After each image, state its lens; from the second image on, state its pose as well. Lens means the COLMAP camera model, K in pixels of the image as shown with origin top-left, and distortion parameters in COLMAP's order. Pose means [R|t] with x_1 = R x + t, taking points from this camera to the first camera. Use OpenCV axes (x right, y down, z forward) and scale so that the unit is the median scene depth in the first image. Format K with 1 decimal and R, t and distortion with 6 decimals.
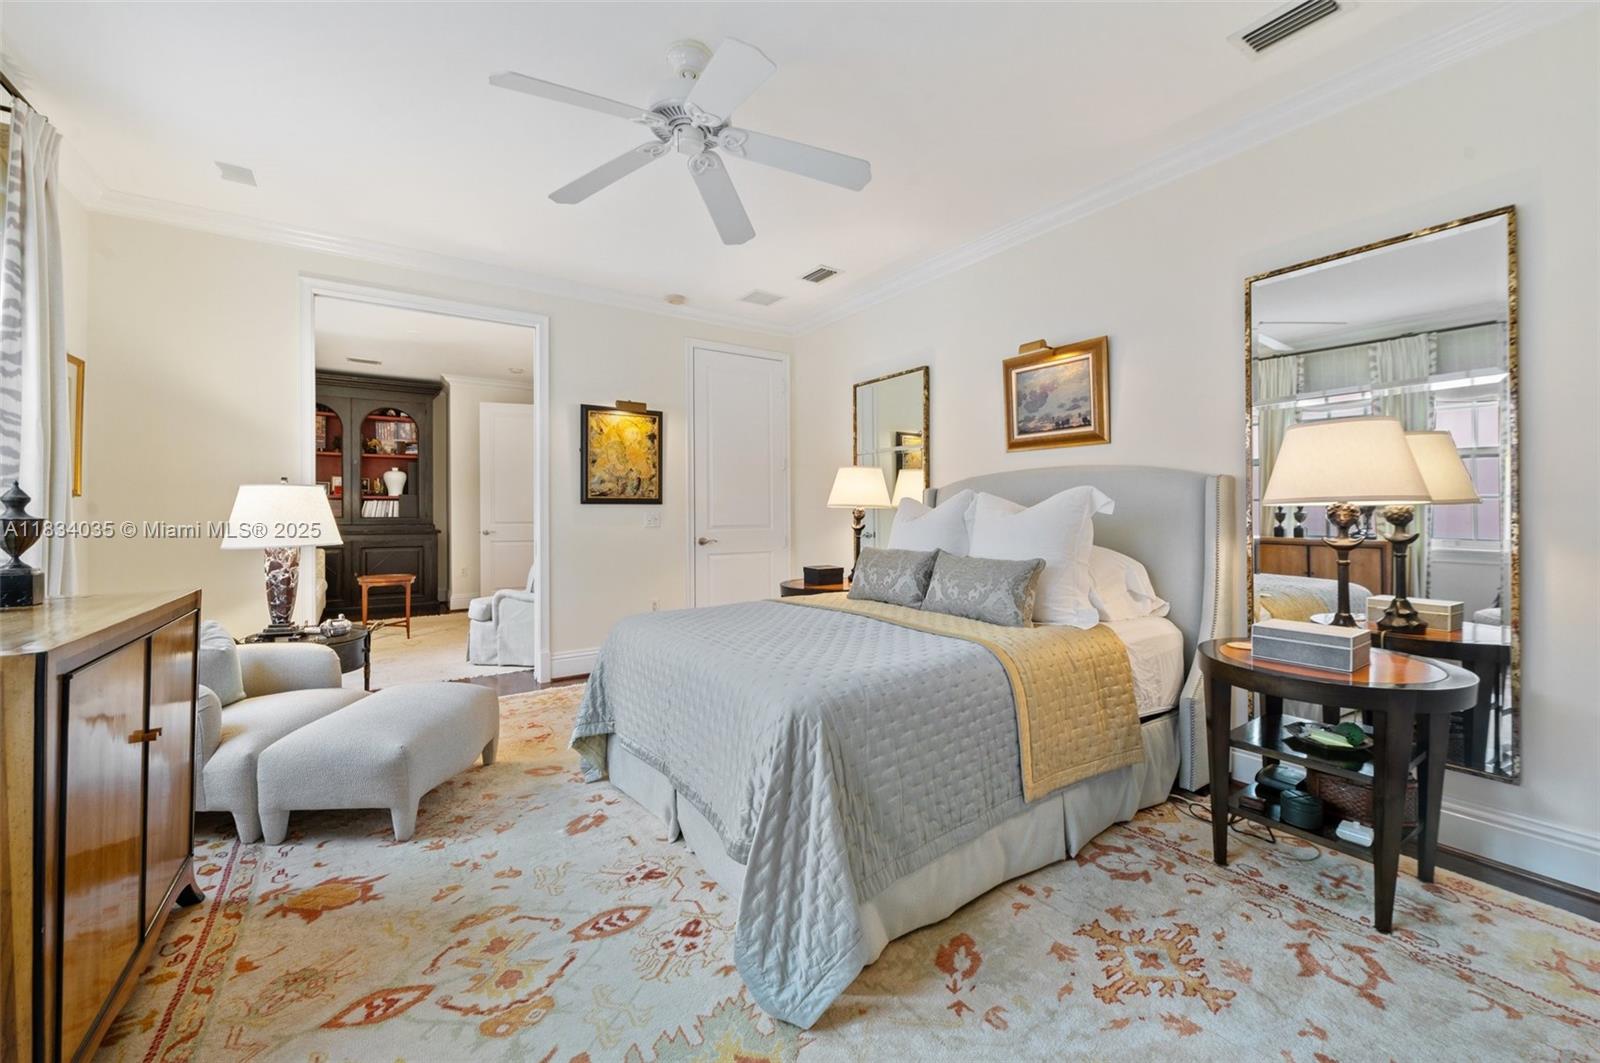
lens RADIAL K [[645.9, 0, 811.0], [0, 645.9, 524.9], [0, 0, 1]] dist [-0.001787, -0.000529]
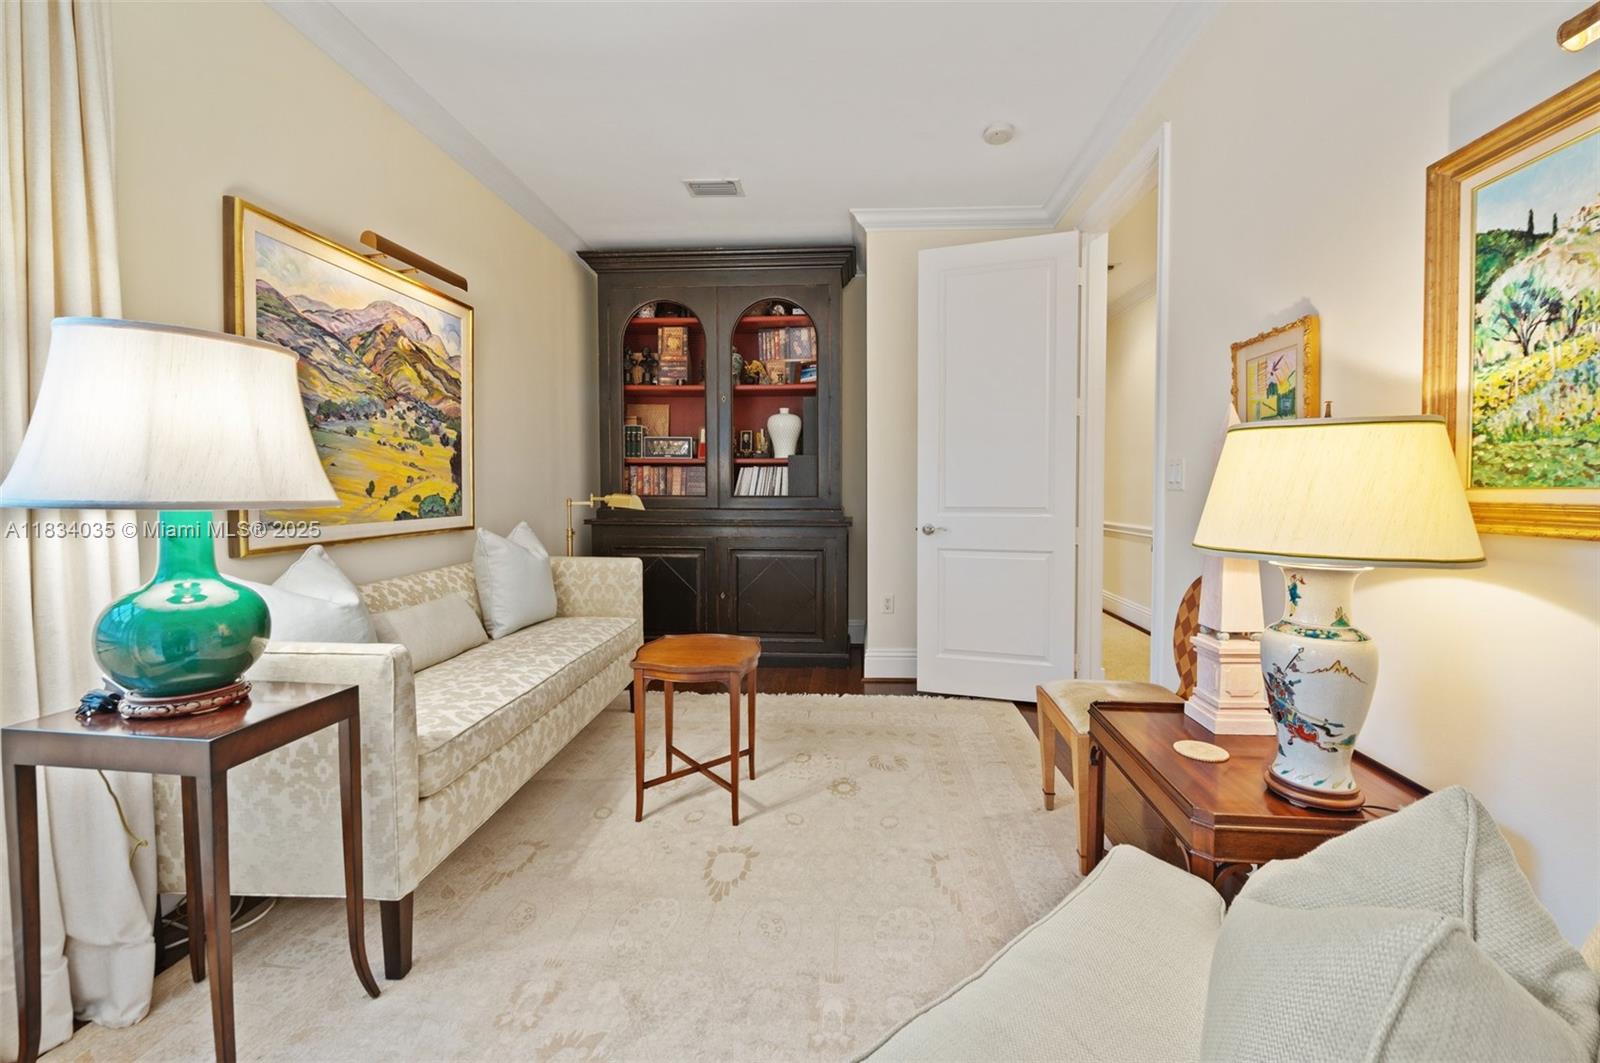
lens RADIAL K [[645.9, 0, 822.8], [0, 645.9, 505.7], [0, 0, 1]] dist [-0.001787, -0.000529]
pose [[0.800560, 0.016097, -0.599036, -0.276194], [-0.001394, 0.999686, 0.025001, -0.017095], [0.599250, -0.019180, 0.800332, 0.564442]]
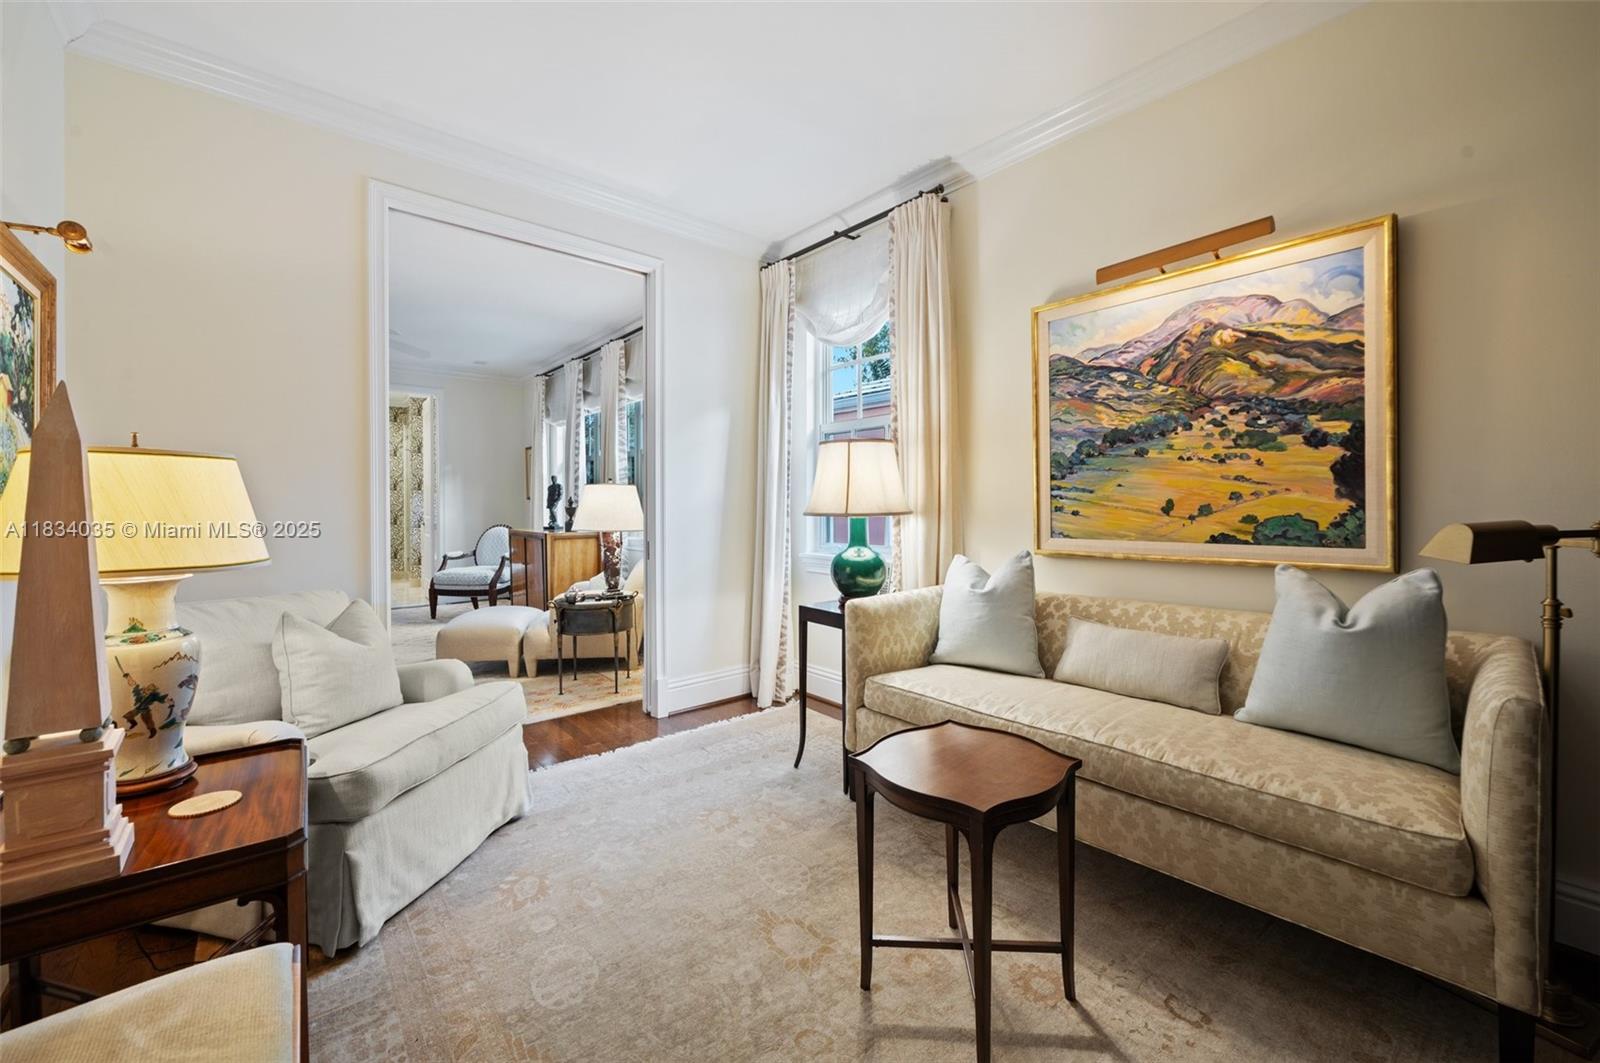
lens RADIAL K [[645.9, 0, 806.1], [0, 645.9, 521.8], [0, 0, 1]] dist [-0.001787, -0.000529]
pose [[-0.994220, -0.003203, -0.107319, -1.156849], [-0.005362, 0.999789, 0.019838, -0.007770], [0.107232, 0.020299, -0.994027, 2.783123]]
